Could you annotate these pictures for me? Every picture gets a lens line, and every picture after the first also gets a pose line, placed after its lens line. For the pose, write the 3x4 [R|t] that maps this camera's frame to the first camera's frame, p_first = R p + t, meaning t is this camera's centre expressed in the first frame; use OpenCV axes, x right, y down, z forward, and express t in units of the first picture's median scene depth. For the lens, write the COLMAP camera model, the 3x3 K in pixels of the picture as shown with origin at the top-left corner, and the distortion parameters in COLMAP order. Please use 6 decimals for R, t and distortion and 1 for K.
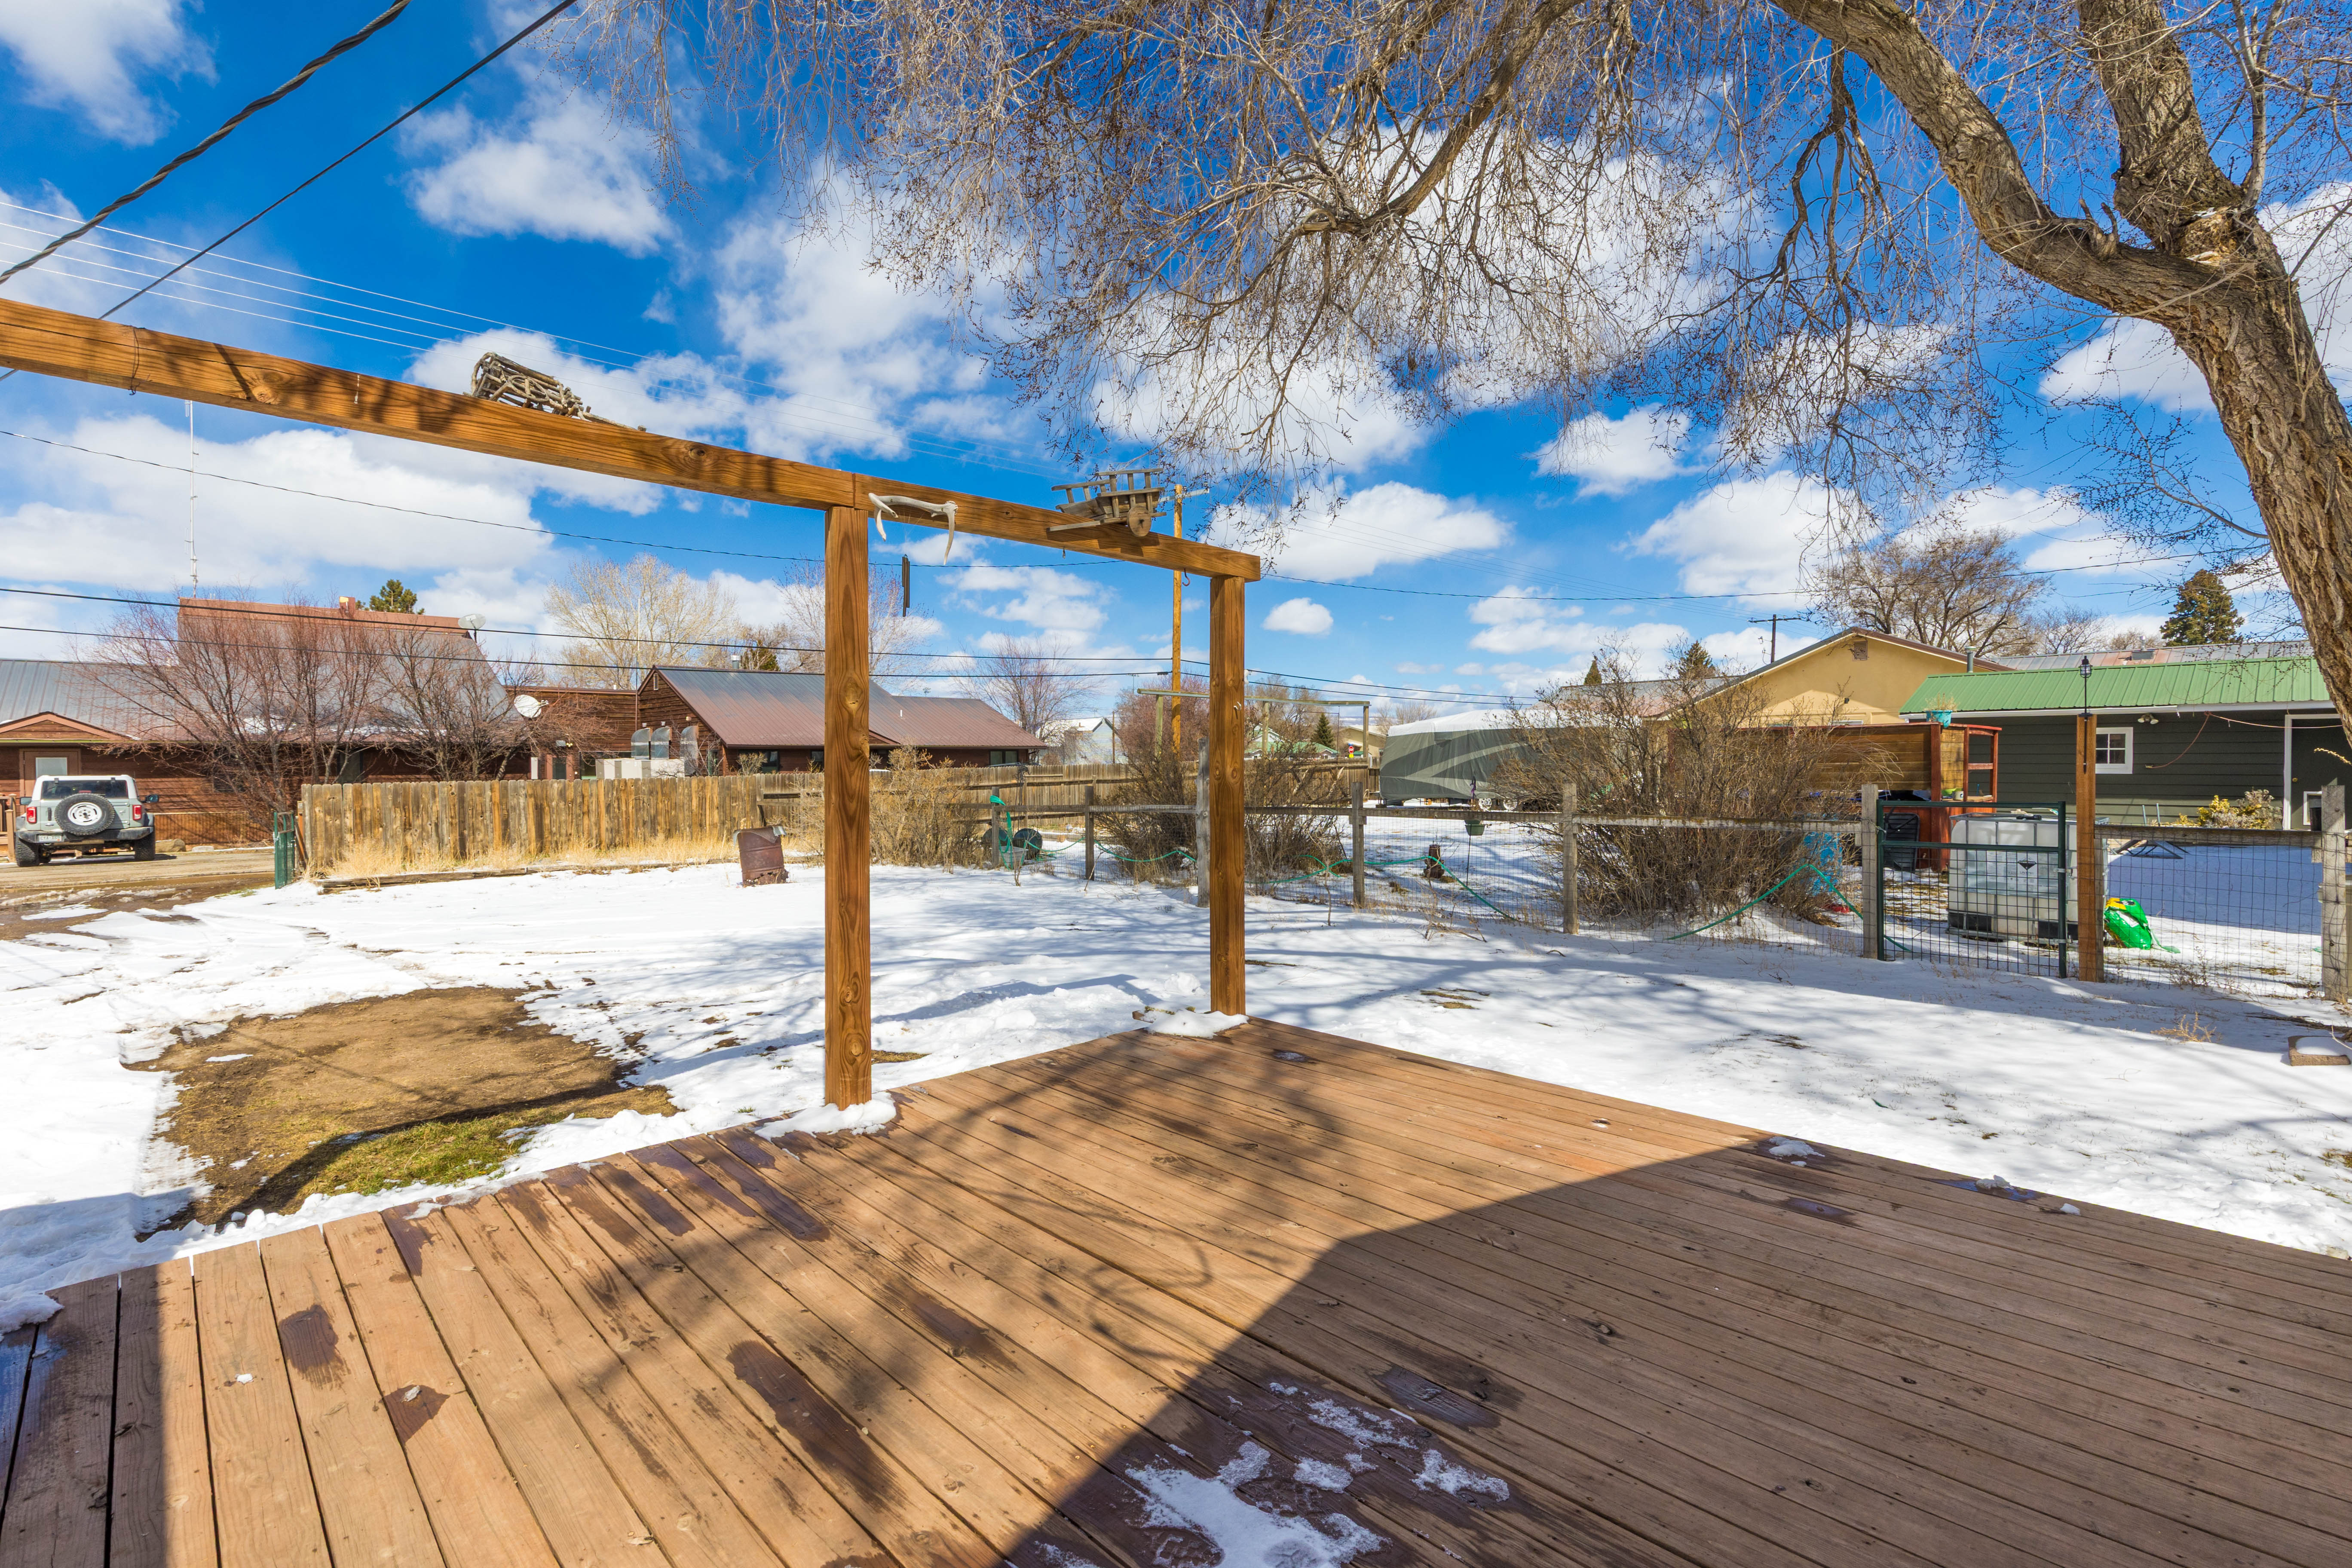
lens RADIAL K [[1050.5, 0, 1191.4], [0, 1050.5, 783.3], [0, 0, 1]] dist [0.011170, -0.000835]
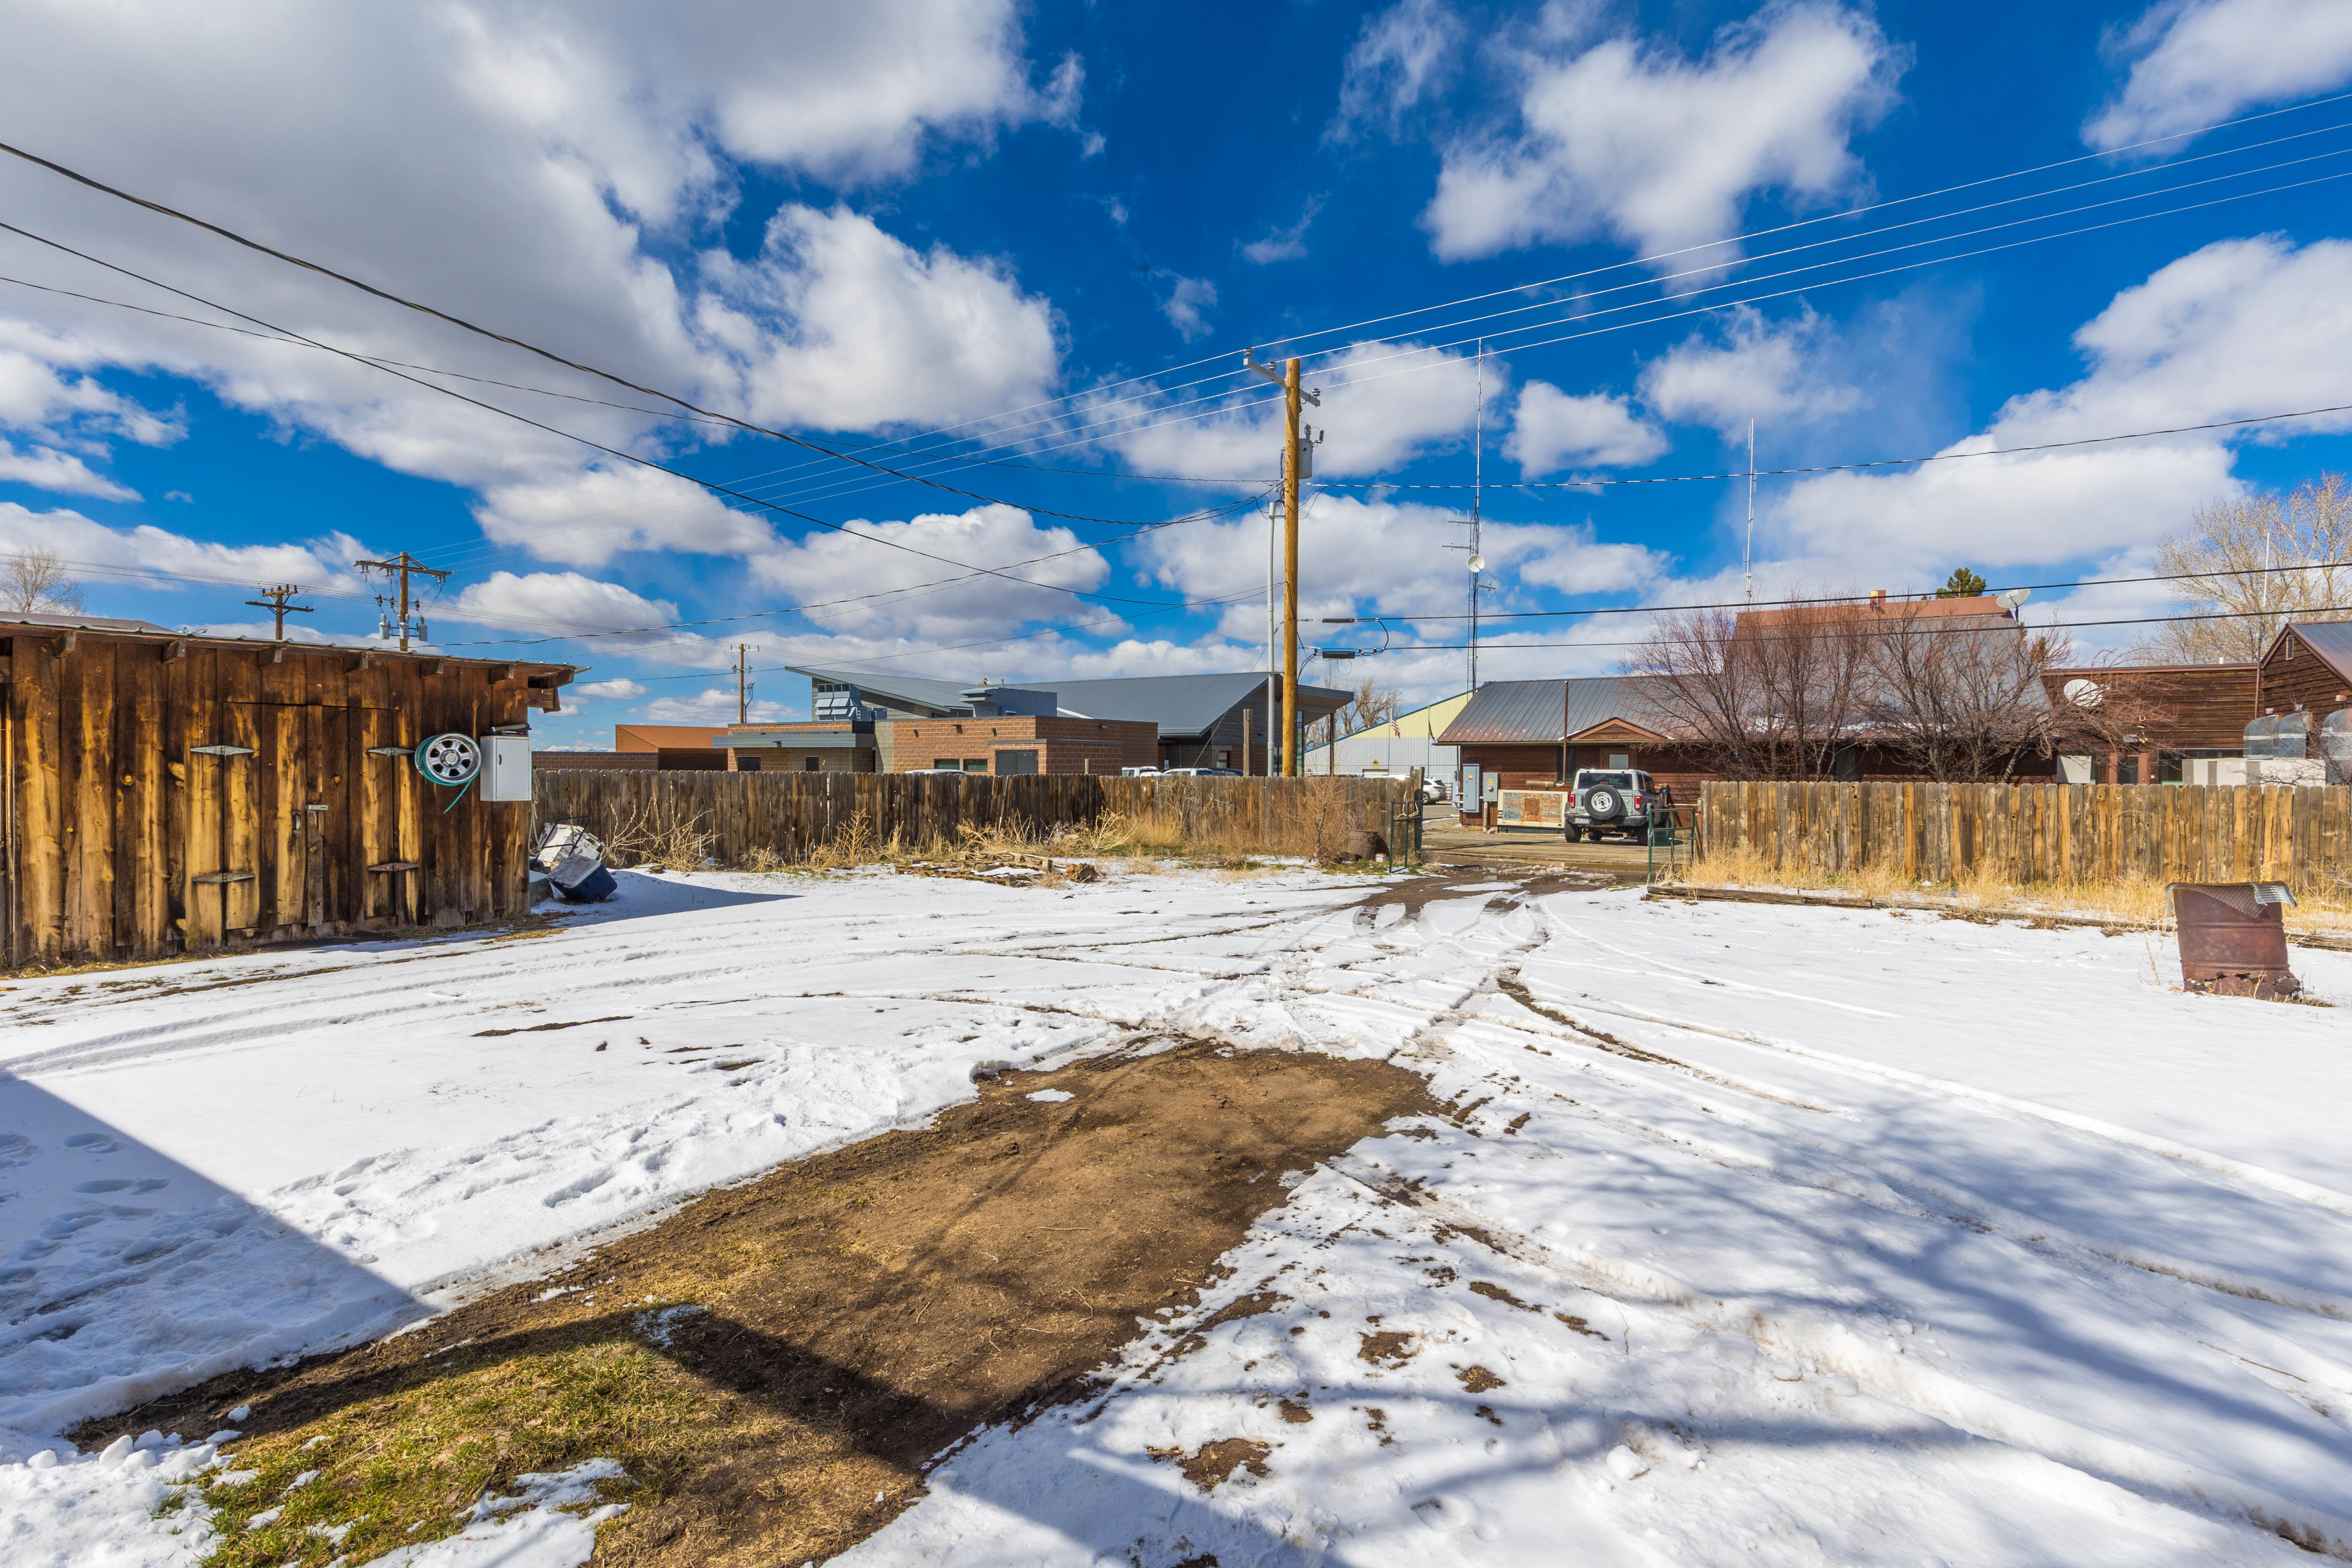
lens RADIAL K [[1050.5, 0, 1191.4], [0, 1050.5, 783.3], [0, 0, 1]] dist [0.011170, -0.000835]
pose [[0.249650, 0.026908, -0.967962, -0.071147], [-0.027603, 0.999405, 0.020663, -0.011285], [0.967943, 0.021560, 0.250244, 0.877557]]
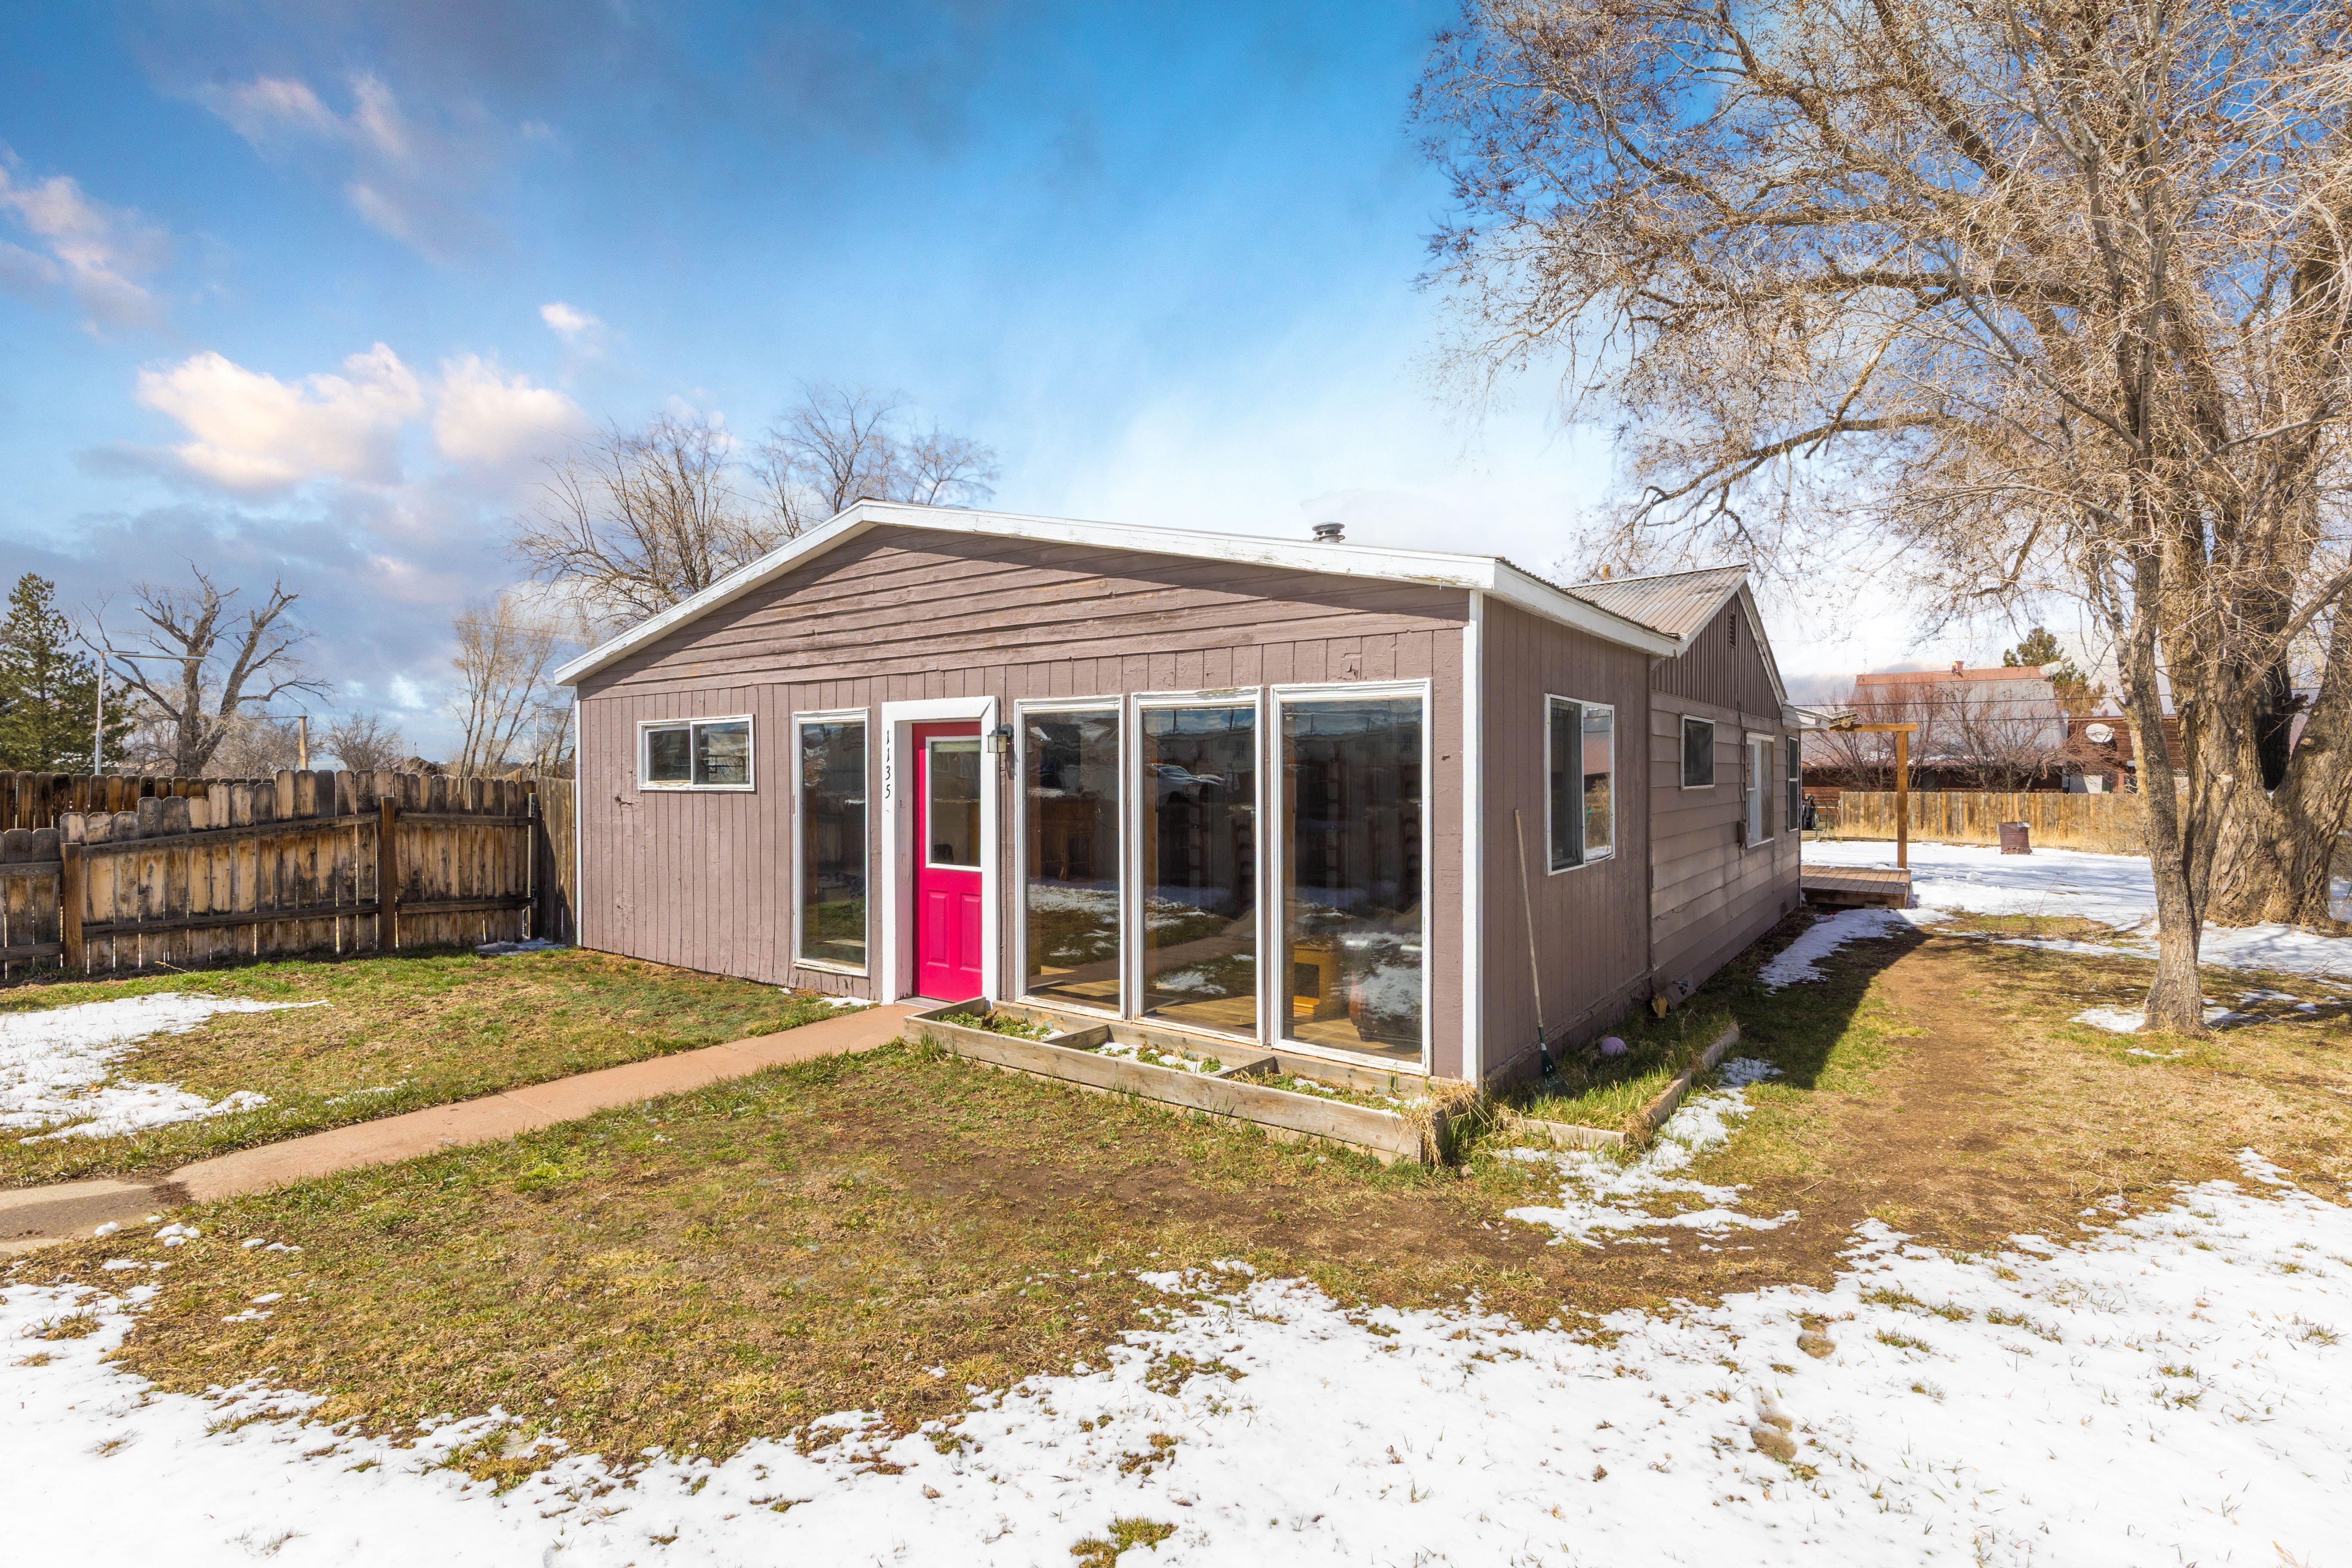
lens RADIAL K [[1102.3, 0, 1176.0], [0, 1102.3, 784.0], [0, 0, 1]] dist [-0.000930, -0.000233]
pose [[0.177172, 0.016888, -0.984035, 2.699814], [-0.025977, 0.999585, 0.012478, -0.019537], [0.983837, 0.023352, 0.177537, -1.627715]]
